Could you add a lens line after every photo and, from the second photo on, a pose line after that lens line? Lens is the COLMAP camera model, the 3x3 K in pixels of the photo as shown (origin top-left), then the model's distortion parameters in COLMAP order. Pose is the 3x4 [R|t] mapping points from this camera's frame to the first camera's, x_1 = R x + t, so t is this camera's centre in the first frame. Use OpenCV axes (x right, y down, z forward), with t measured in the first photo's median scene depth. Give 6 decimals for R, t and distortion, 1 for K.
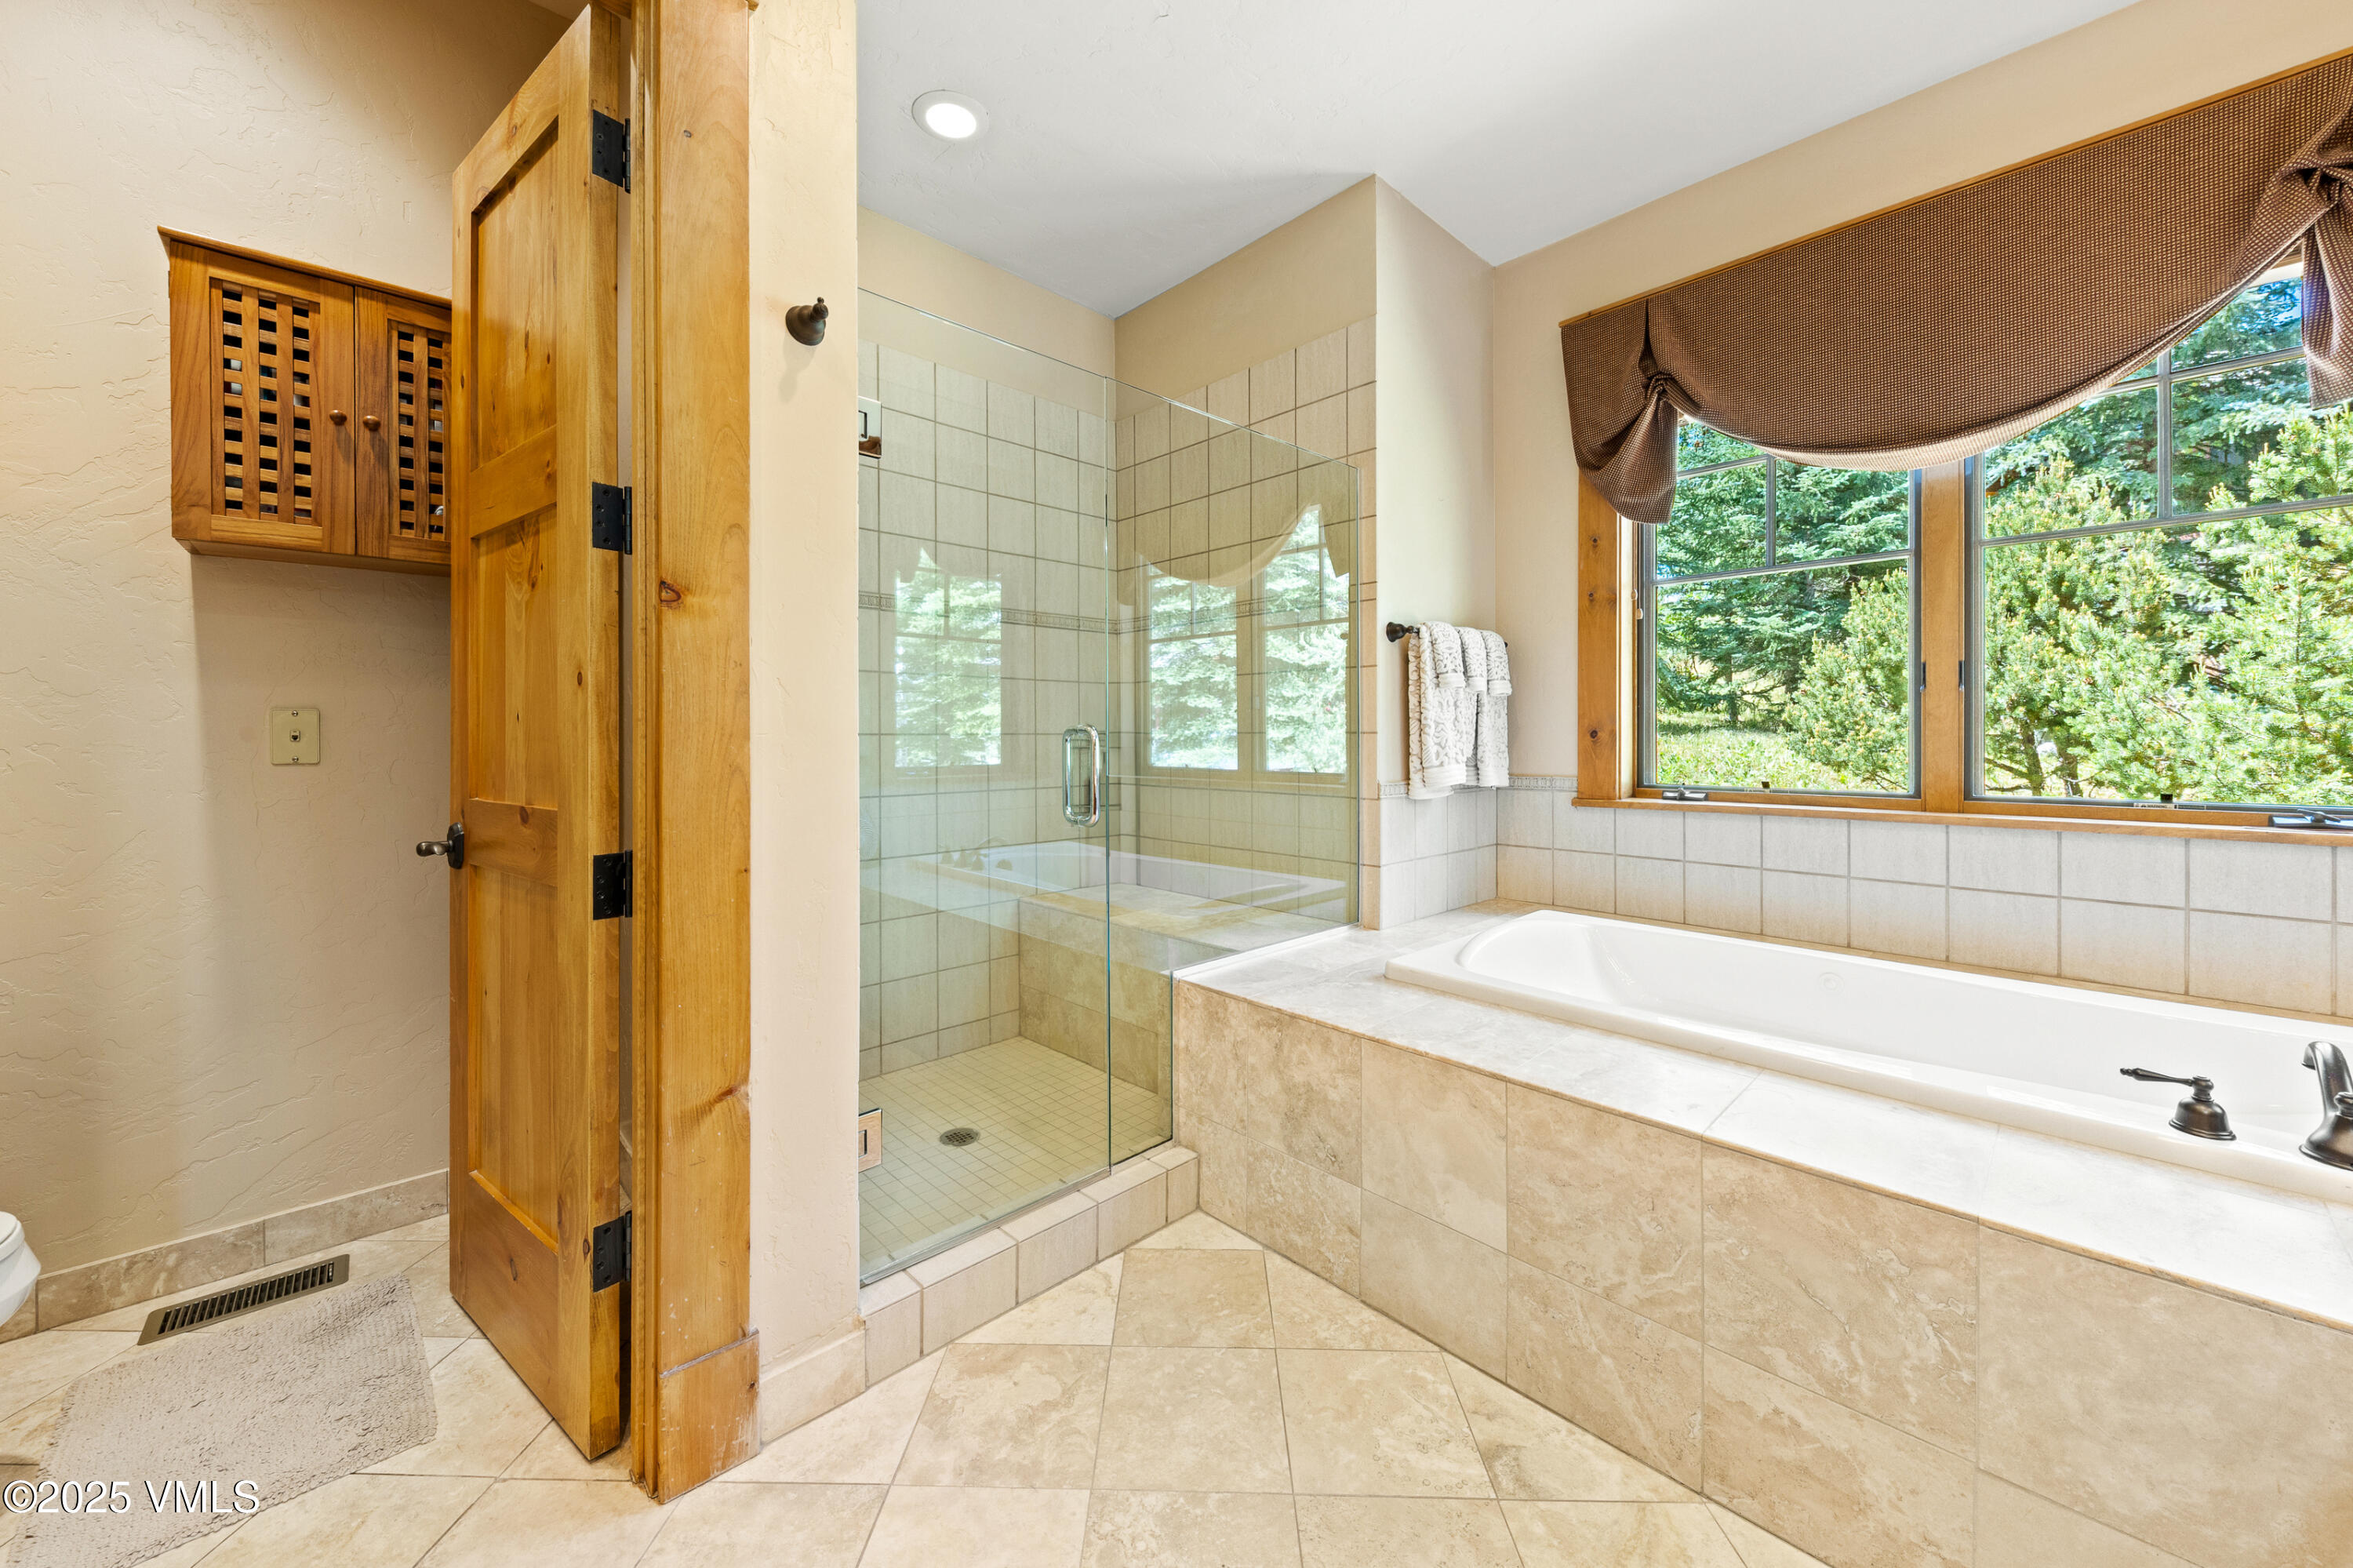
lens RADIAL K [[864.7, 0, 1174.1], [0, 864.7, 741.2], [0, 0, 1]] dist [0.011267, -0.005060]
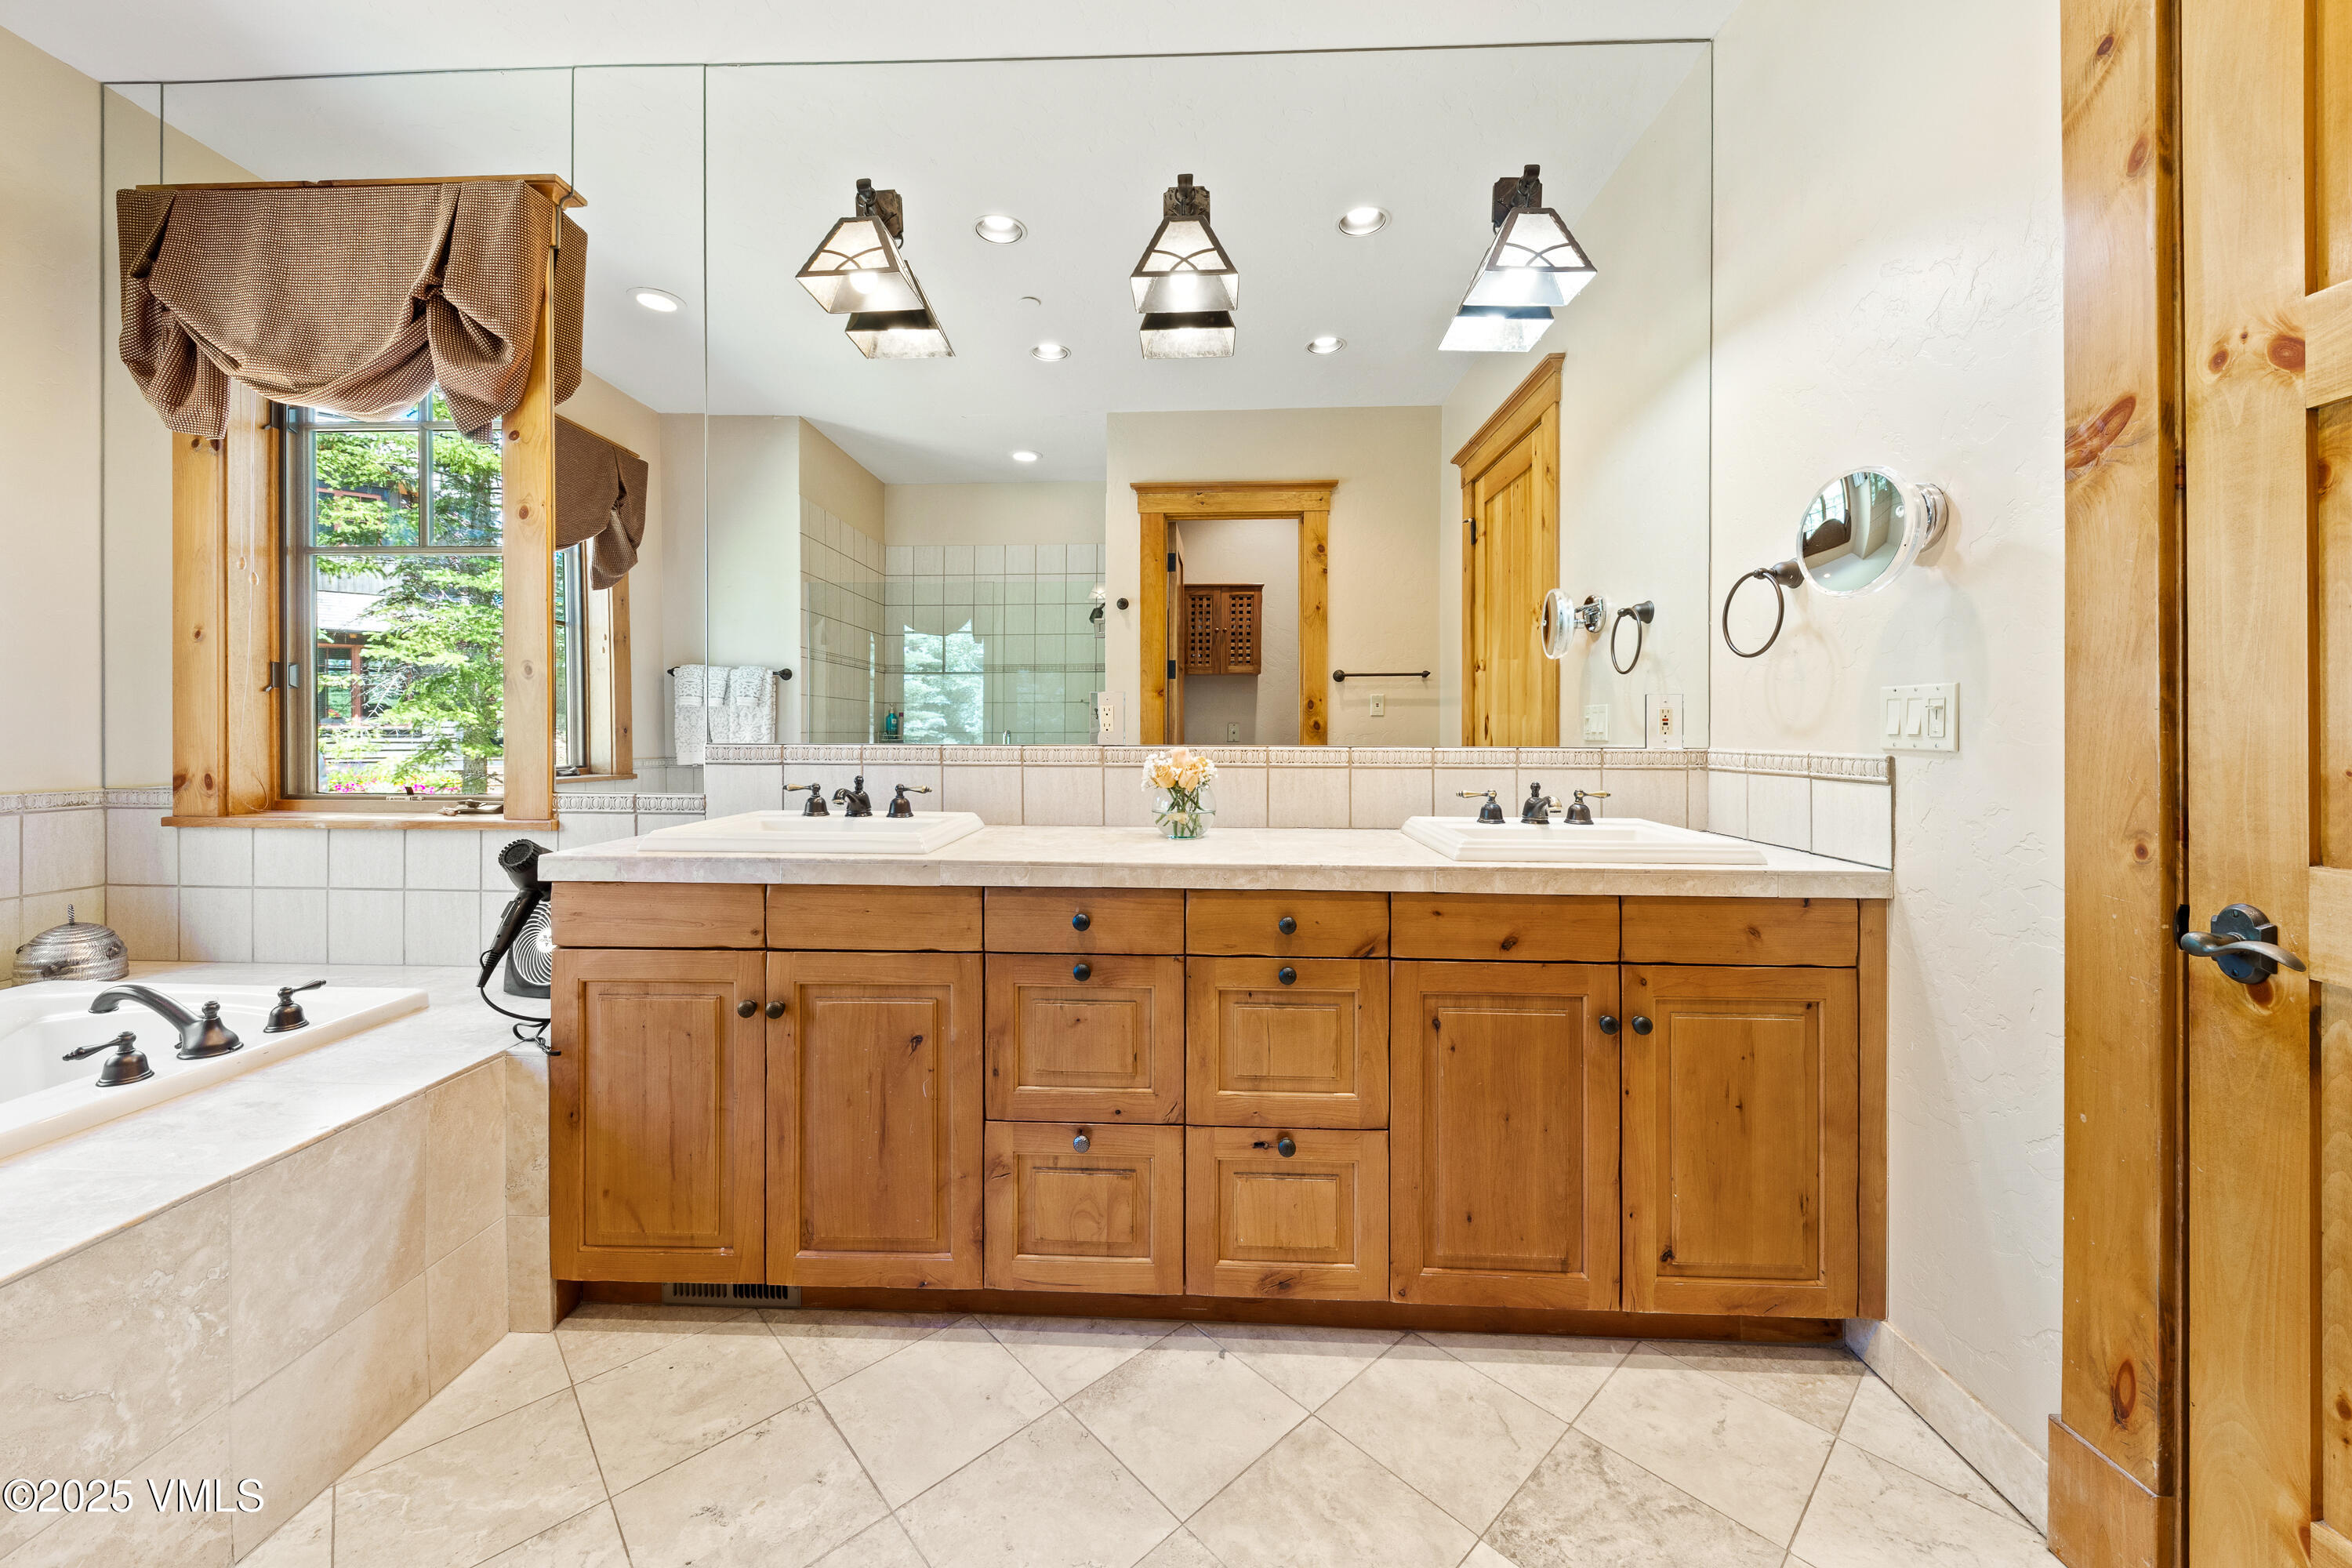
lens RADIAL K [[864.3, 0, 1179.4], [0, 864.3, 736.5], [0, 0, 1]] dist [0.011267, -0.005060]
pose [[-0.703239, -0.003117, 0.710947, -0.387180], [0.003049, 0.999968, 0.007400, -0.007994], [-0.710947, 0.007371, -0.703207, 0.504413]]
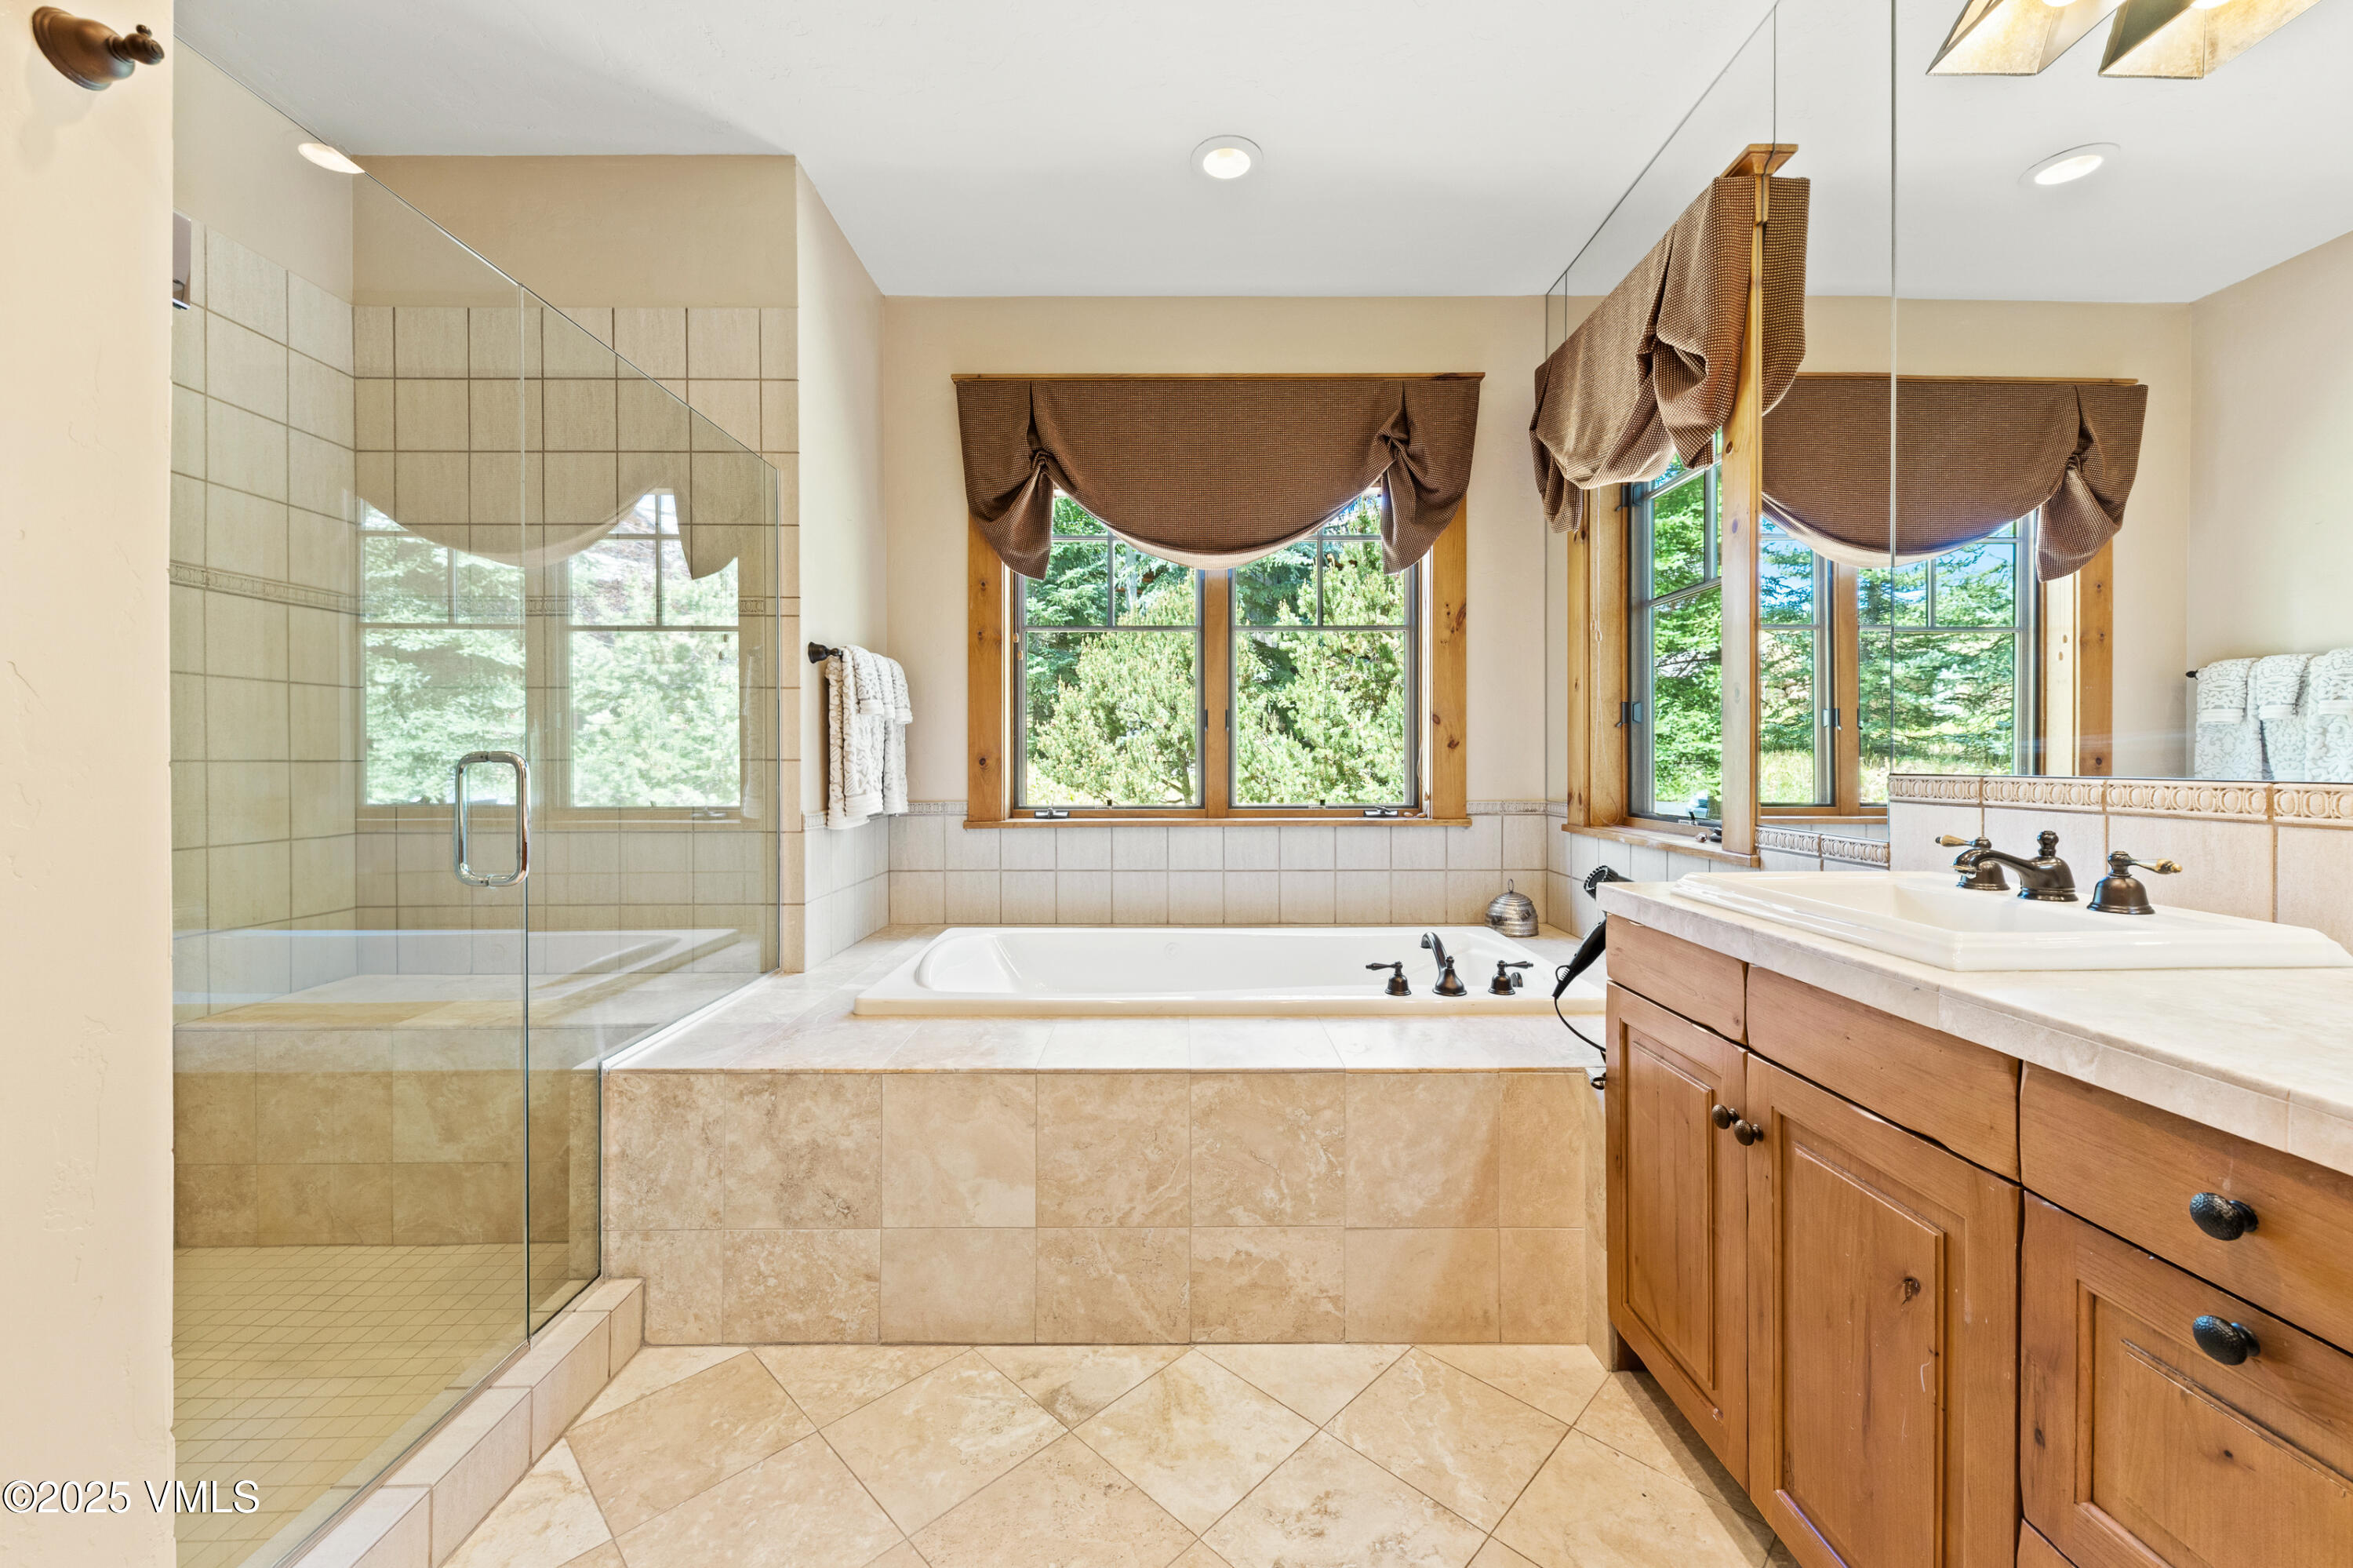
lens RADIAL K [[915.4, 0, 1180.3], [0, 915.4, 768.7], [0, 0, 1]] dist [0.011348, -0.003165]
pose [[0.683801, -0.005223, 0.729650, -0.273274], [0.004104, 0.999986, 0.003312, -0.002965], [-0.729657, 0.000730, 0.683813, 0.042843]]
